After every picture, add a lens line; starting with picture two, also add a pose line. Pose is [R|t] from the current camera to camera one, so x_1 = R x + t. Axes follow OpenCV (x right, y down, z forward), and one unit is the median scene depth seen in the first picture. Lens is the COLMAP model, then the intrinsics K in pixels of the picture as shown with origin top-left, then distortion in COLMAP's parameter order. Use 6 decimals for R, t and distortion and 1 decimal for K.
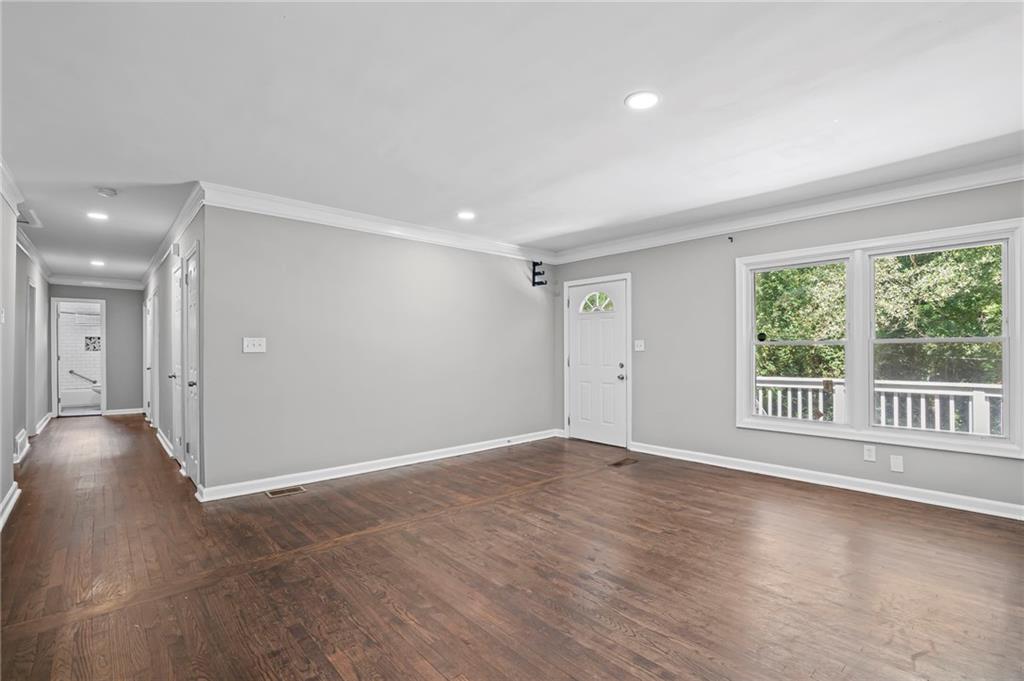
lens RADIAL K [[466.6, 0, 514.3], [0, 466.6, 345.8], [0, 0, 1]] dist [-0.018620, -0.000026]
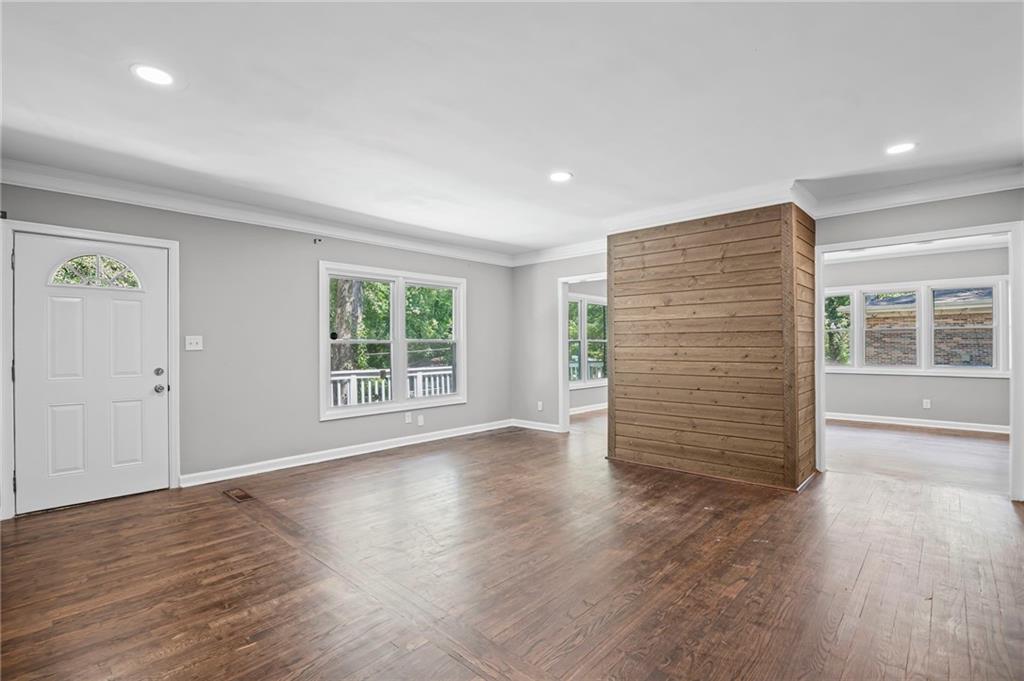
lens RADIAL K [[466.6, 0, 514.3], [0, 466.6, 345.8], [0, 0, 1]] dist [-0.018620, -0.000026]
pose [[-0.084326, 0.004417, 0.996428, -0.647557], [-0.000509, 0.999990, -0.004476, 0.009110], [-0.996438, -0.000884, -0.084323, 0.693966]]
